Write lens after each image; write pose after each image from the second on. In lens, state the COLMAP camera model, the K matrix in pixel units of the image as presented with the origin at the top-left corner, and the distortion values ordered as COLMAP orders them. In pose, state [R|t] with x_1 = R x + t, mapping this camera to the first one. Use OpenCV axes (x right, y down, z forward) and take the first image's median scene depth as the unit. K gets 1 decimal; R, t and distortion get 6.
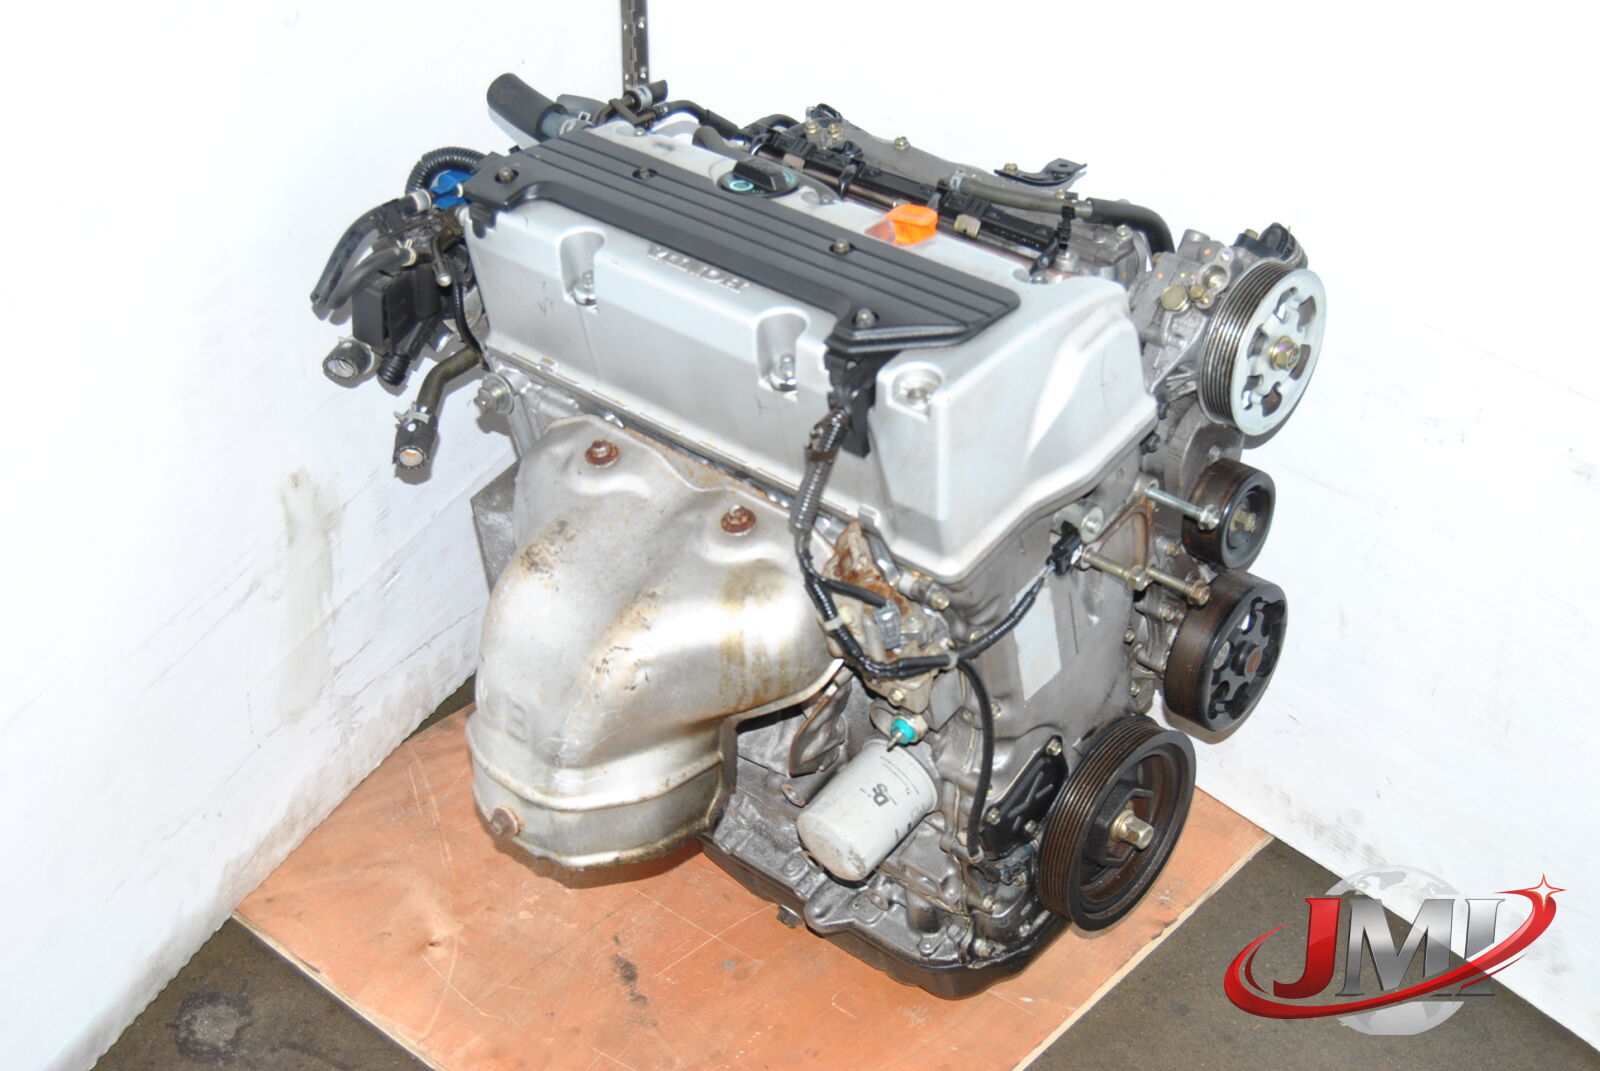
lens RADIAL K [[2243.2, 0, 796.4], [0, 2243.2, 564.9], [0, 0, 1]] dist [0.167613, 0.006621]
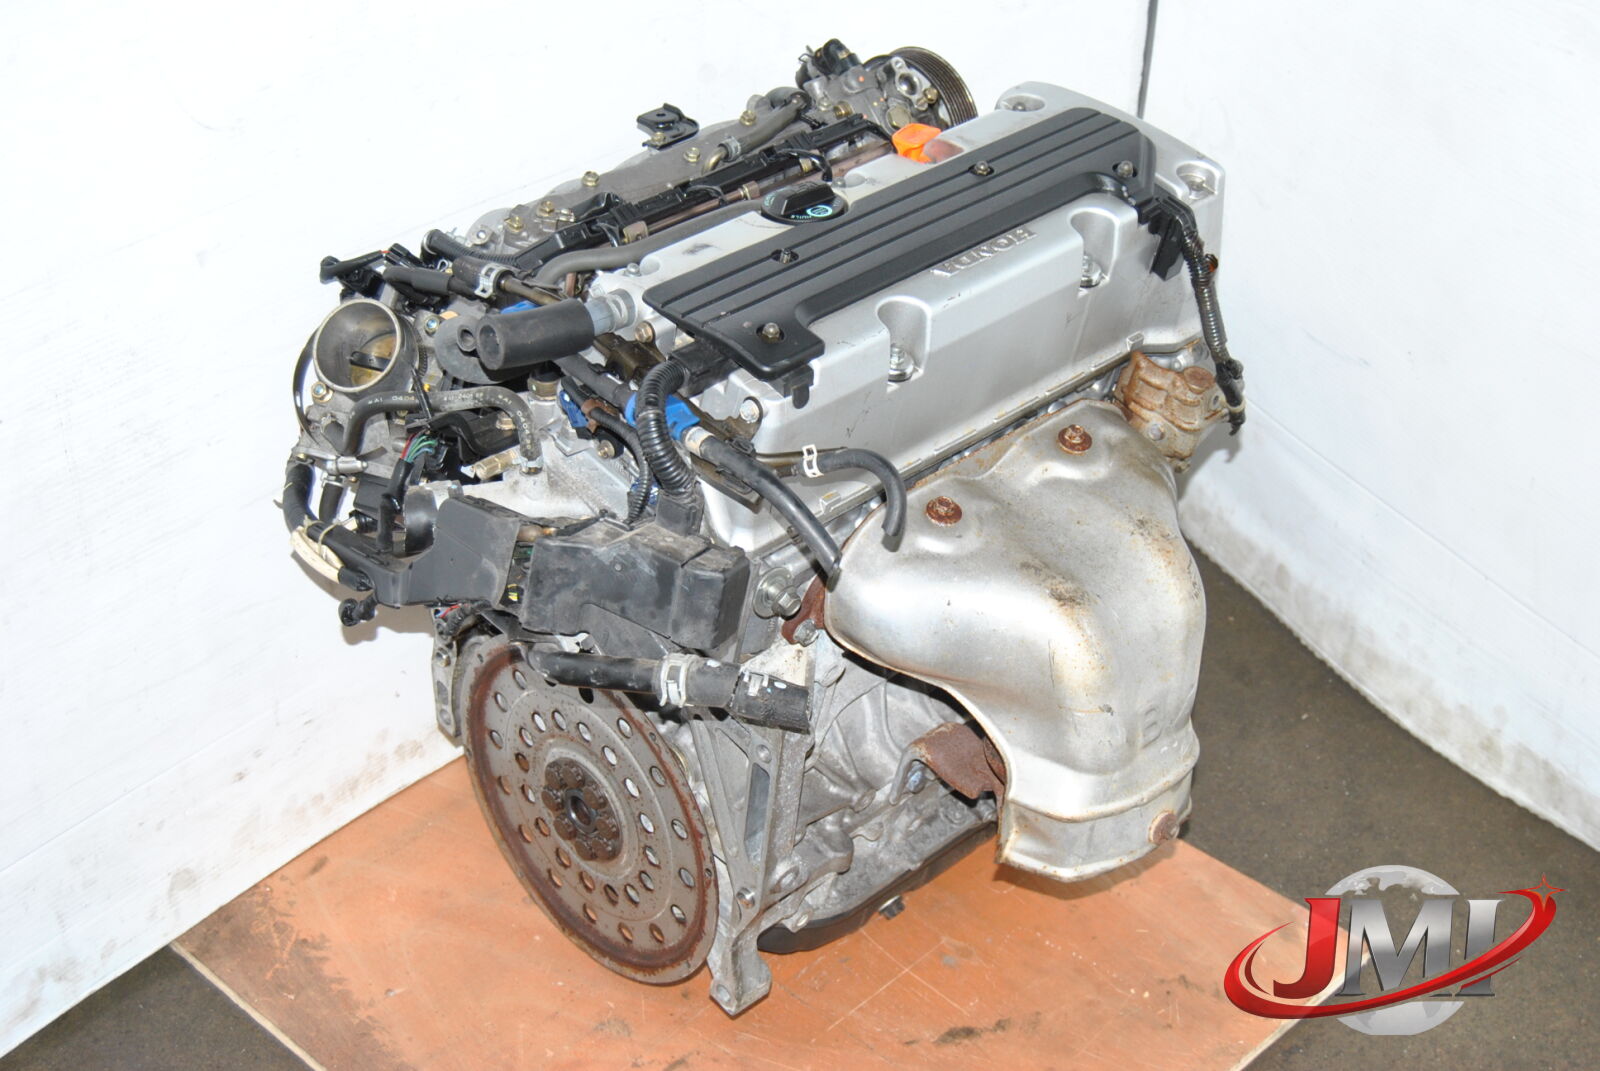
lens RADIAL K [[2574.2, 0, 800.0], [0, 2574.2, 535.5], [0, 0, 1]] dist [-0.145691, 0.011180]
pose [[0.033369, -0.529853, 0.847433, -0.976615], [0.526860, 0.729850, 0.435589, -0.526980], [-0.849297, 0.431943, 0.303512, 0.728754]]
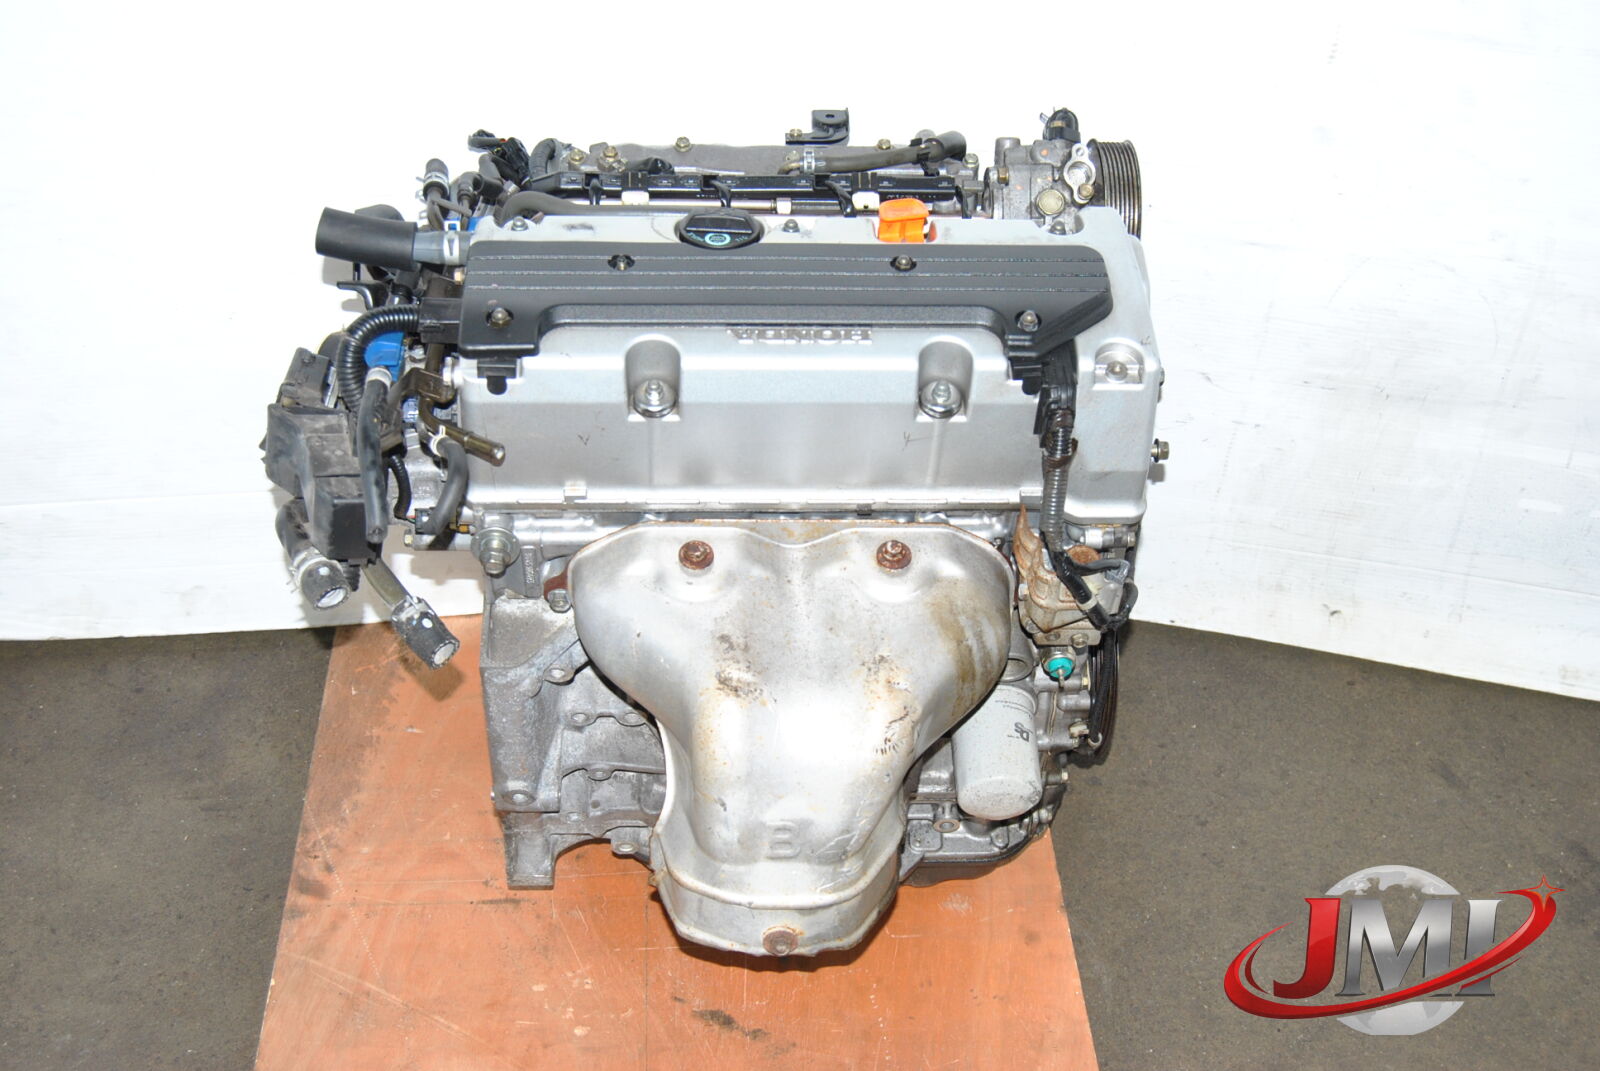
lens RADIAL K [[2038.9, 0, 800.0], [0, 2038.9, 535.5], [0, 0, 1]] dist [-0.008169, -0.005982]
pose [[0.698252, -0.419813, 0.579829, -0.544595], [0.347754, 0.906914, 0.237853, -0.243244], [-0.625708, 0.035556, 0.779246, 0.302709]]
